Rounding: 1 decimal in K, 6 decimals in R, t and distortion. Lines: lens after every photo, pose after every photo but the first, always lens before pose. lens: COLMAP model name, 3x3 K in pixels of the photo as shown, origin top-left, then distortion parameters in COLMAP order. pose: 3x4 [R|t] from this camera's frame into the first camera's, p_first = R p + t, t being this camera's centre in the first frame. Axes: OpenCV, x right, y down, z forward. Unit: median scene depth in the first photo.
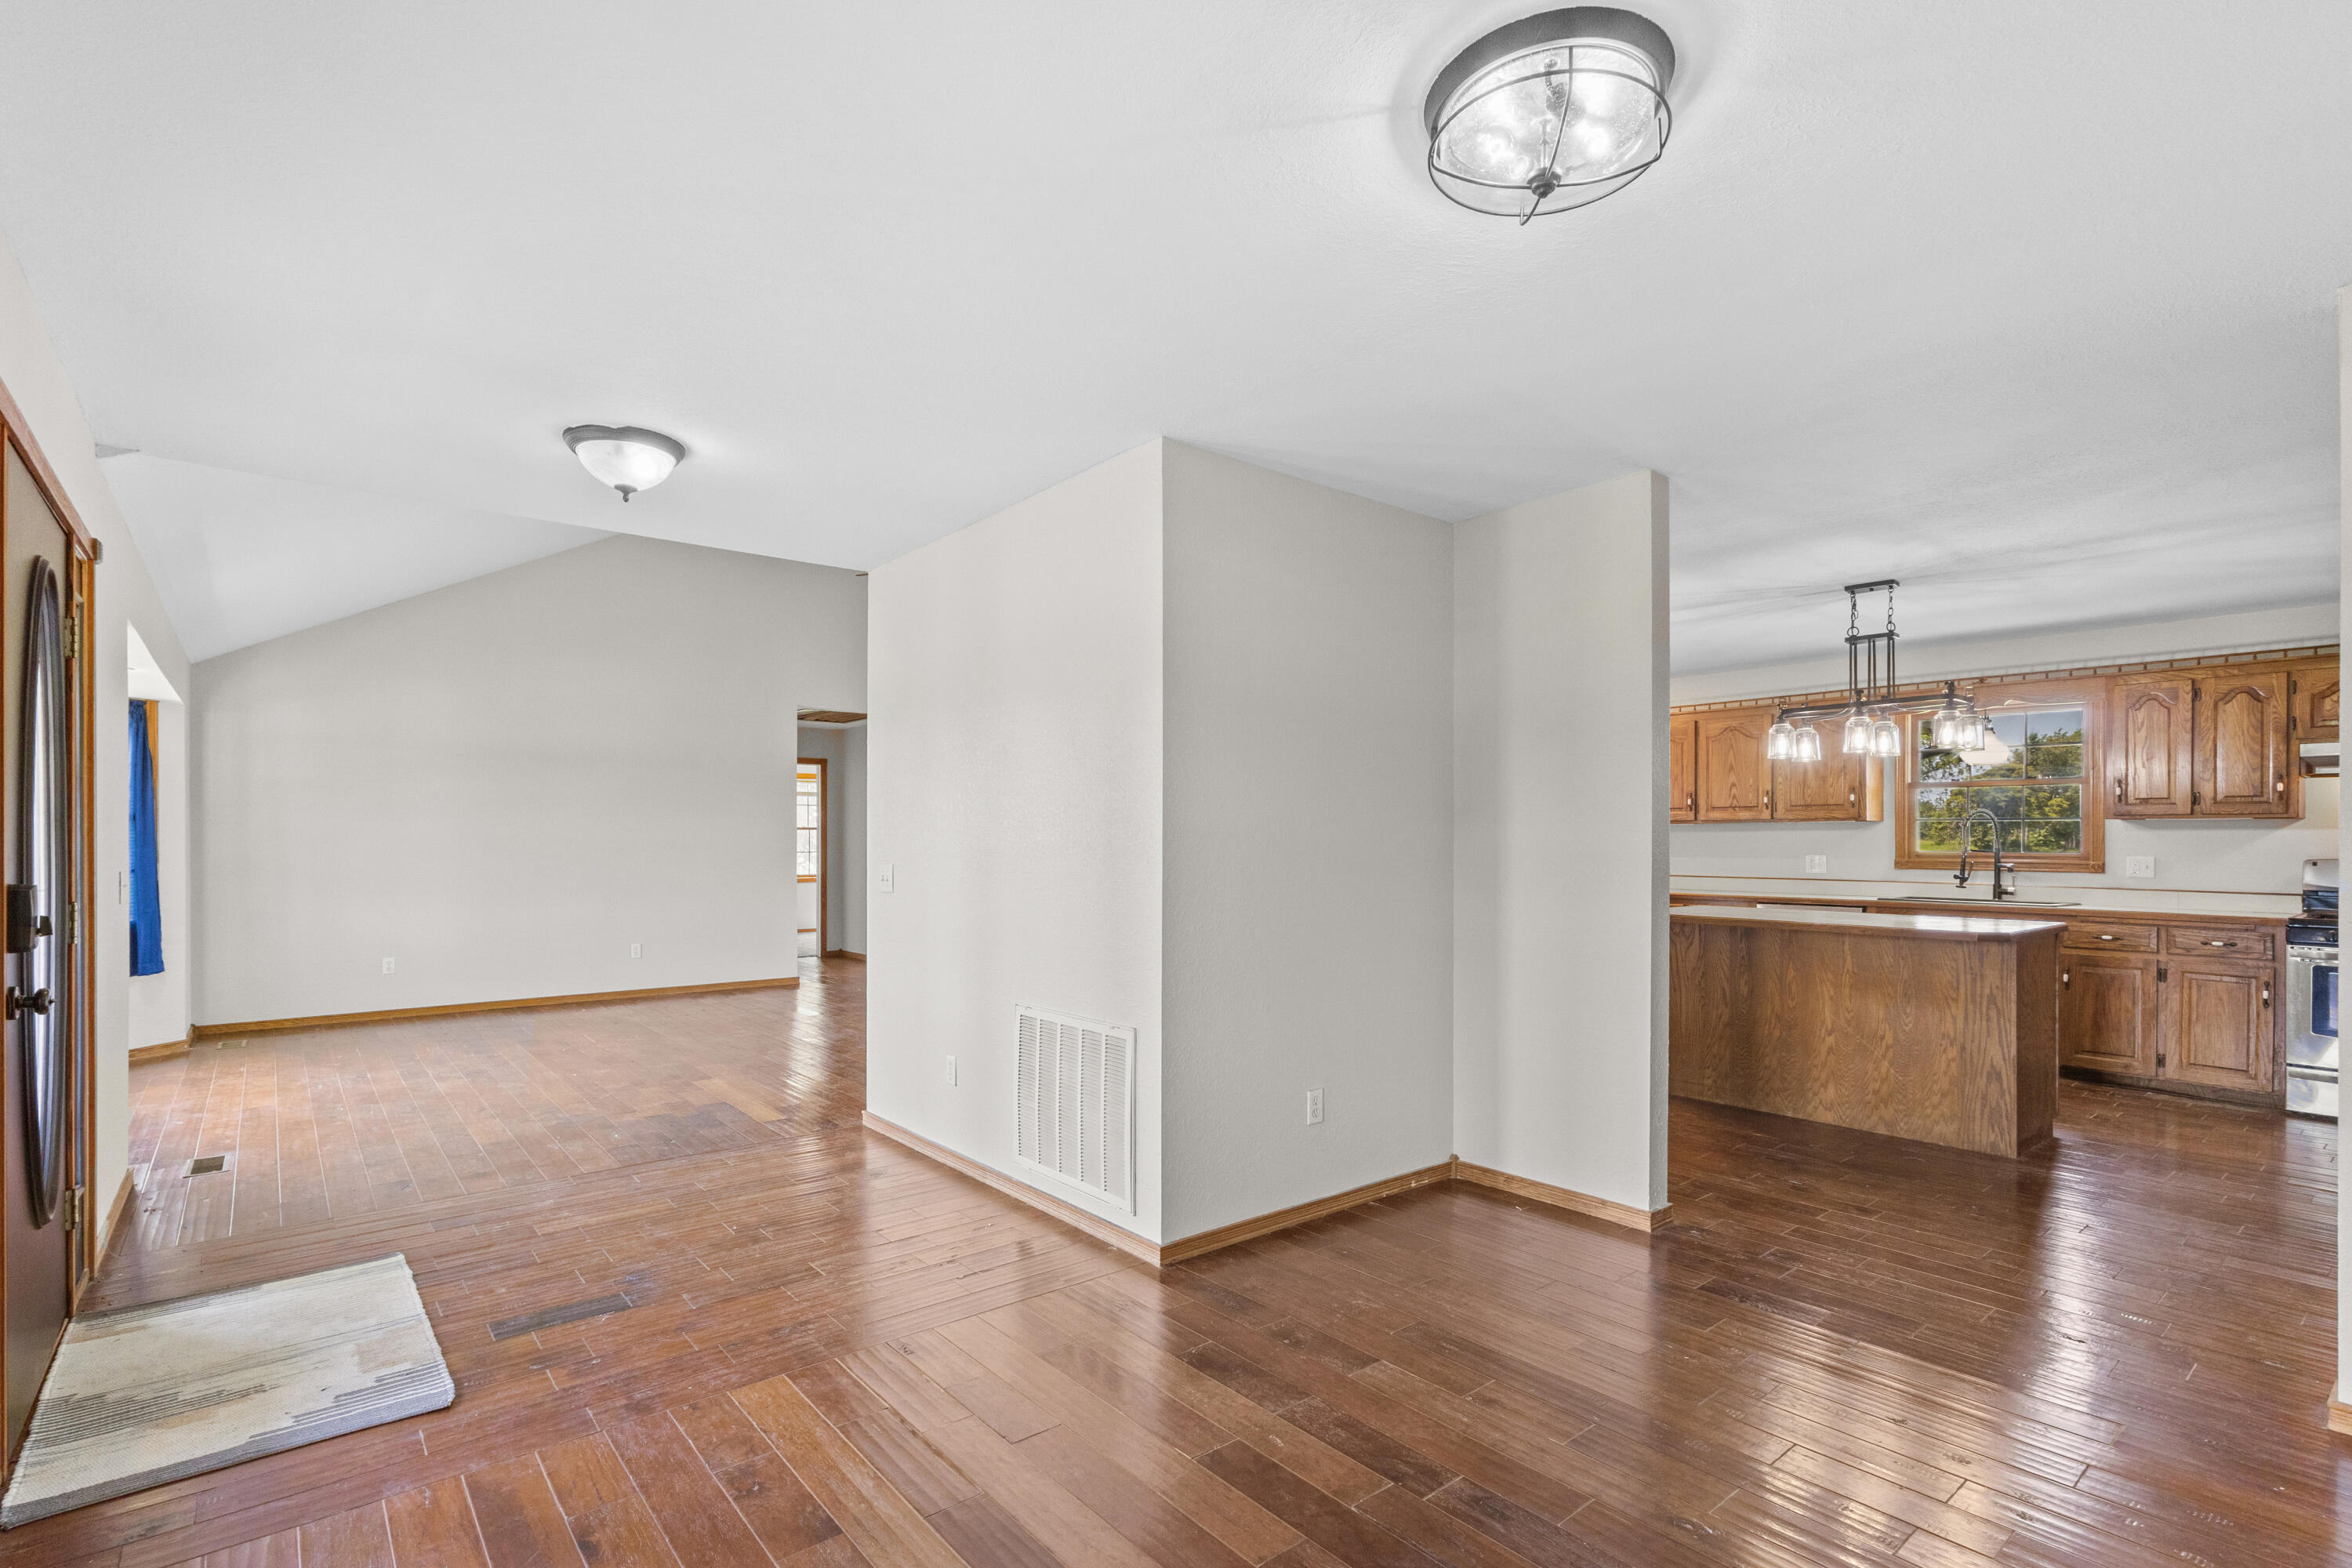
lens RADIAL K [[1094.7, 0, 1173.5], [0, 1094.7, 837.0], [0, 0, 1]] dist [0.002994, 0.000268]
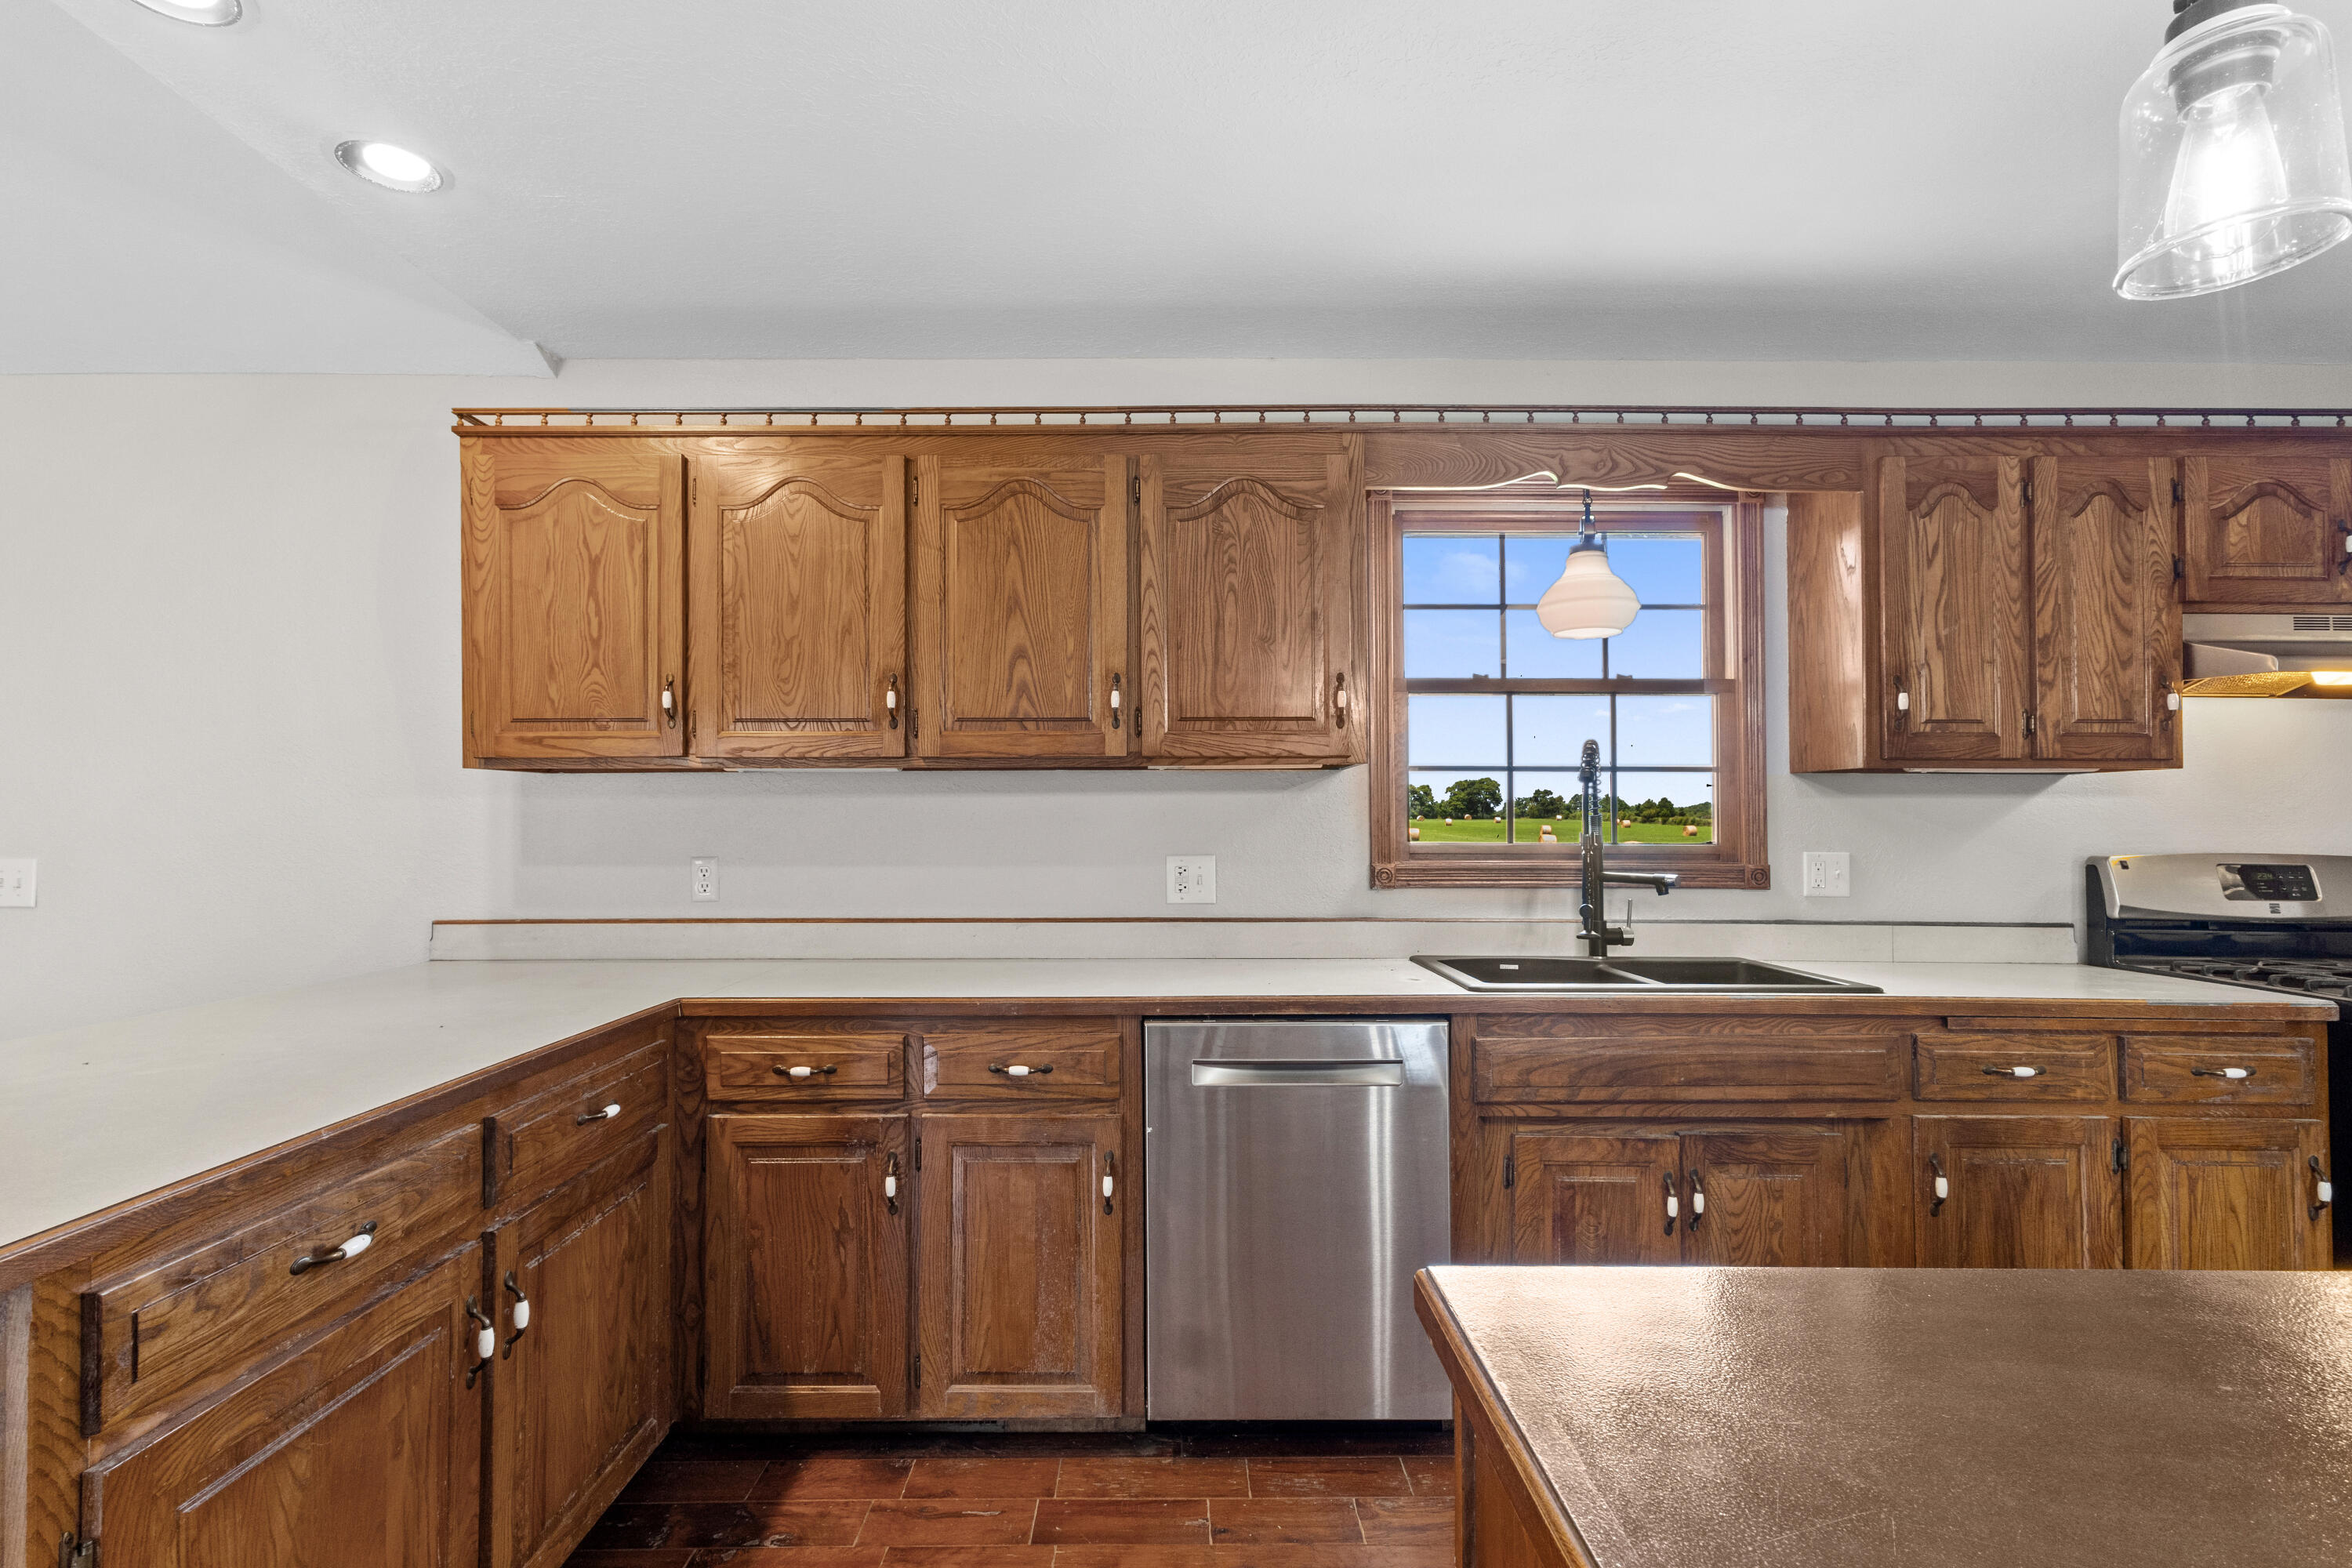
lens RADIAL K [[1094.7, 0, 1159.4], [0, 1094.7, 798.8], [0, 0, 1]] dist [0.002994, 0.000268]
pose [[0.628086, 0.009963, 0.778080, 0.371822], [-0.002529, 0.999939, -0.010762, 0.001079], [-0.778140, 0.004792, 0.628073, 1.017935]]
